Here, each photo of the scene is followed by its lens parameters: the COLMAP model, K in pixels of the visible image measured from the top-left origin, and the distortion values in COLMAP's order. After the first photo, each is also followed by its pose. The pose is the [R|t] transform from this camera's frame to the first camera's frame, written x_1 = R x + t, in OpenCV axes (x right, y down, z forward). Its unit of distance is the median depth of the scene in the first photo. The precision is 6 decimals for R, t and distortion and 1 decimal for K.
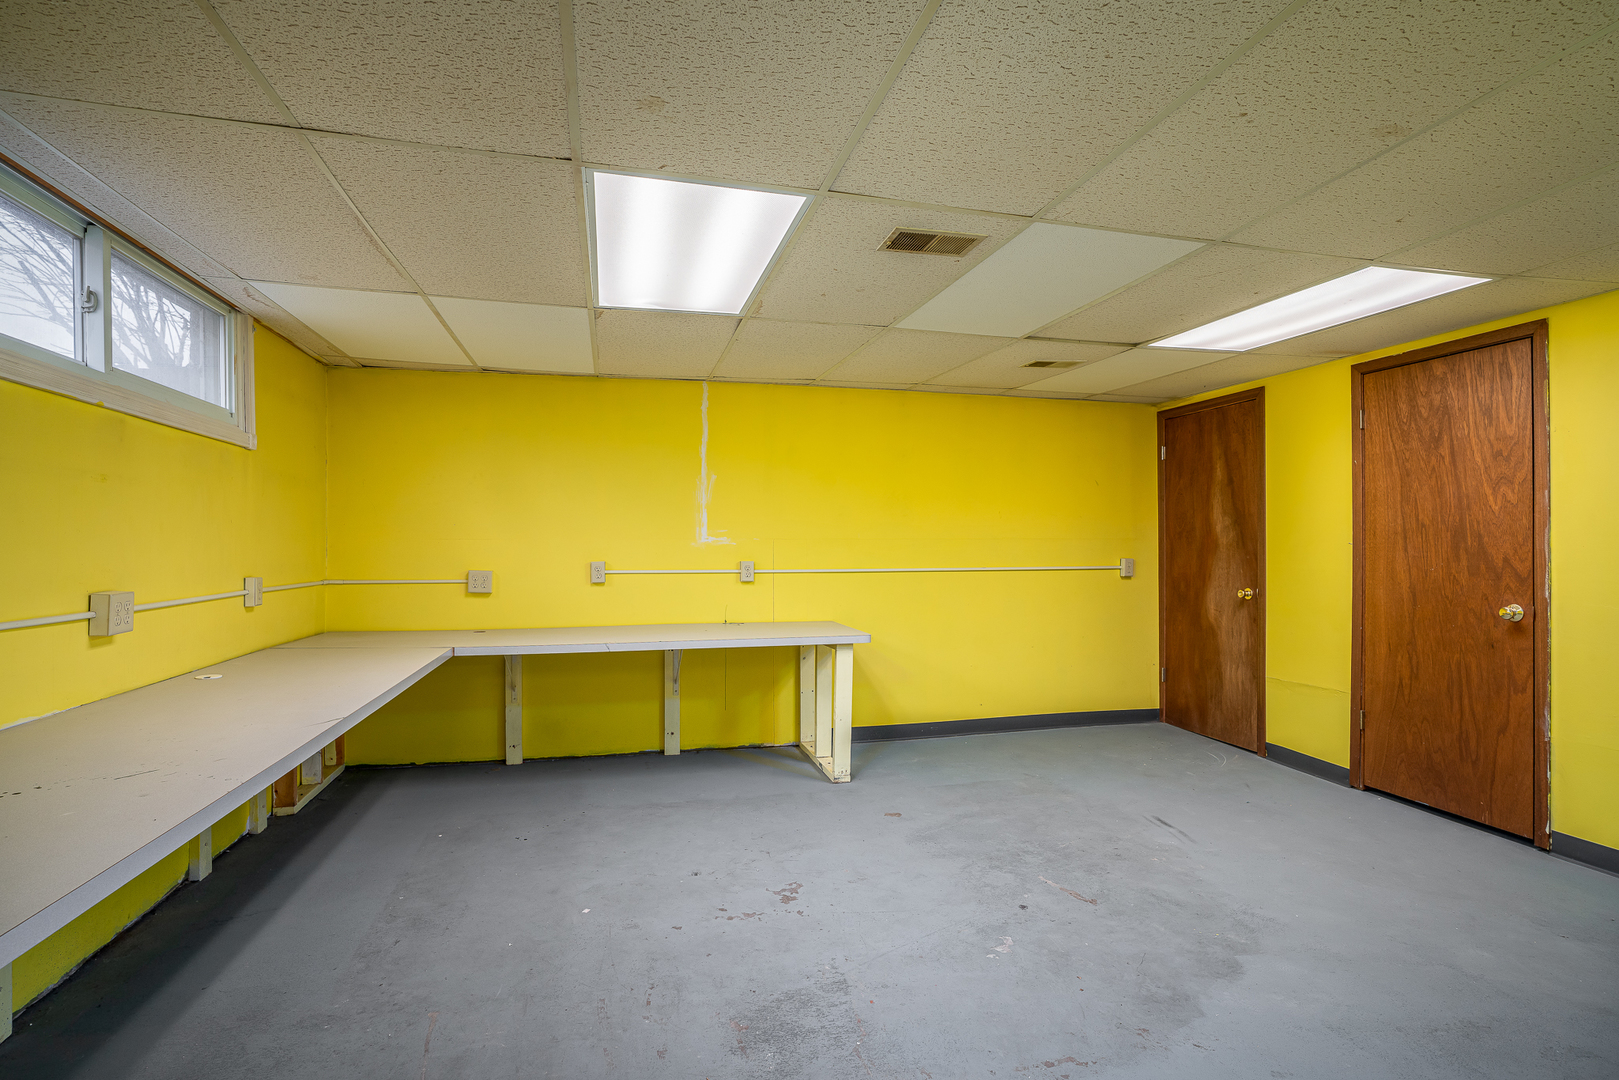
lens RADIAL K [[821.7, 0, 809.5], [0, 821.7, 540.0], [0, 0, 1]] dist [-0.032939, 0.002221]
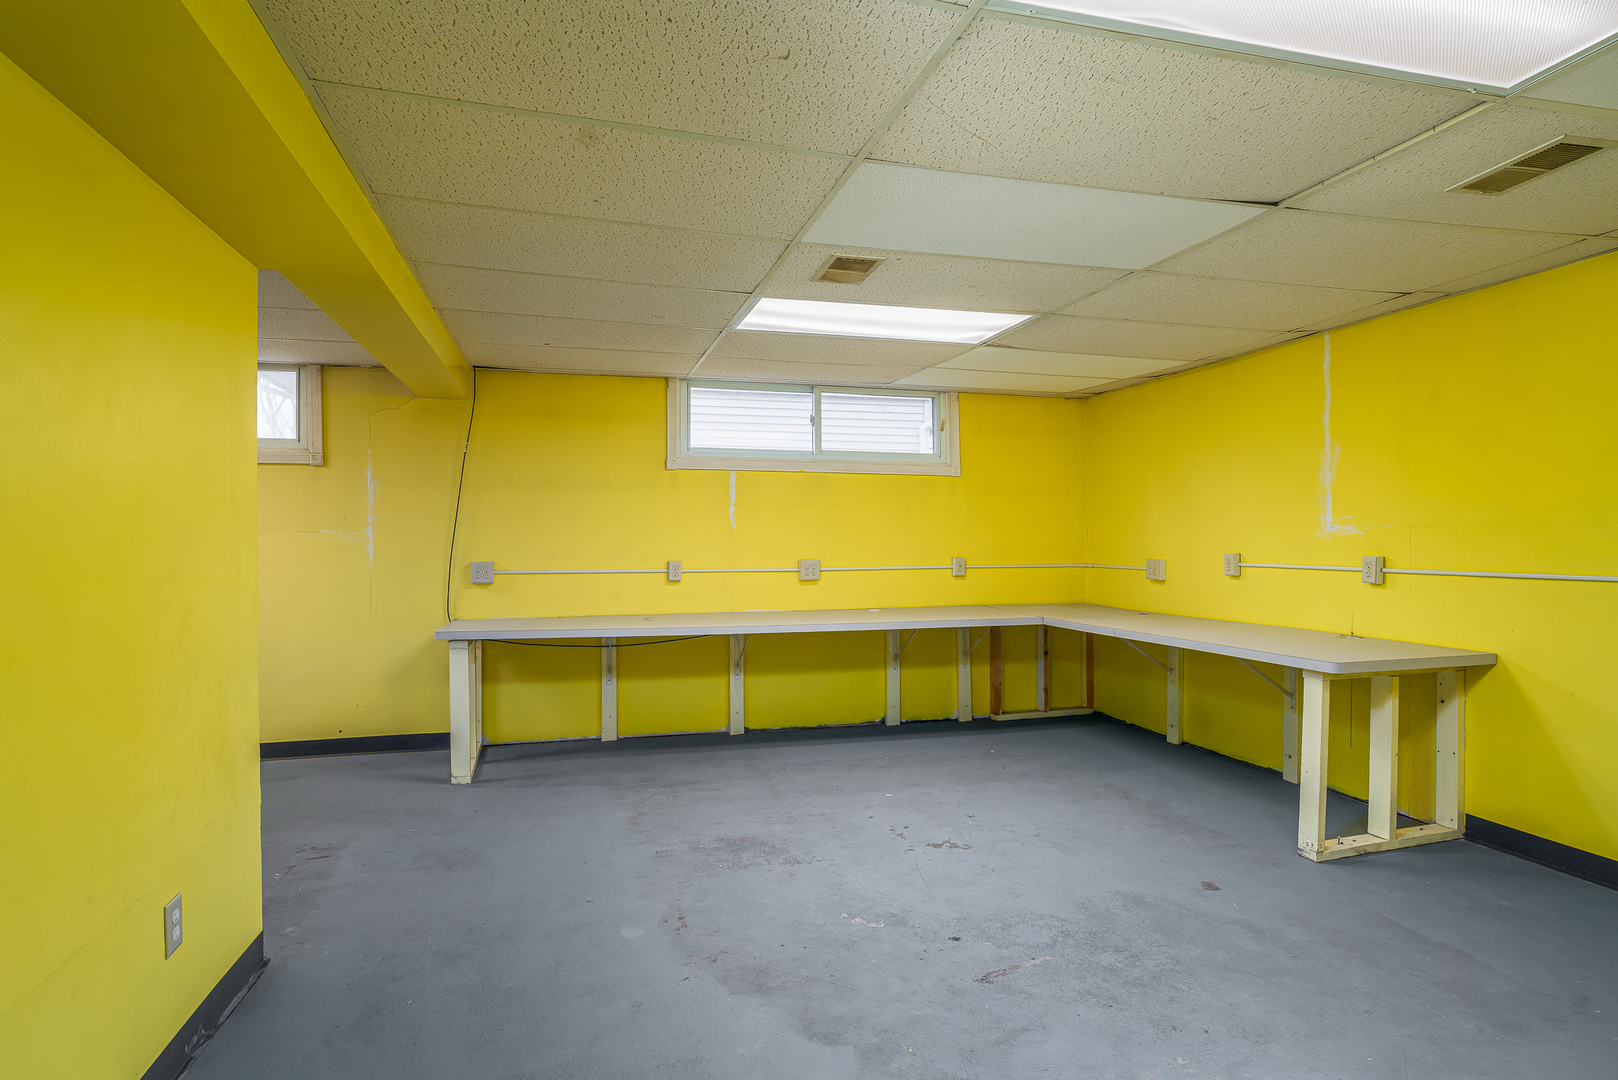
lens RADIAL K [[842.2, 0, 809.0], [0, 842.2, 540.0], [0, 0, 1]] dist [-0.001395, 0.000792]
pose [[0.014027, -0.006510, -0.999880, 1.060229], [0.017283, 0.999831, -0.006268, 0.010724], [0.999752, -0.017193, 0.014137, 0.738281]]
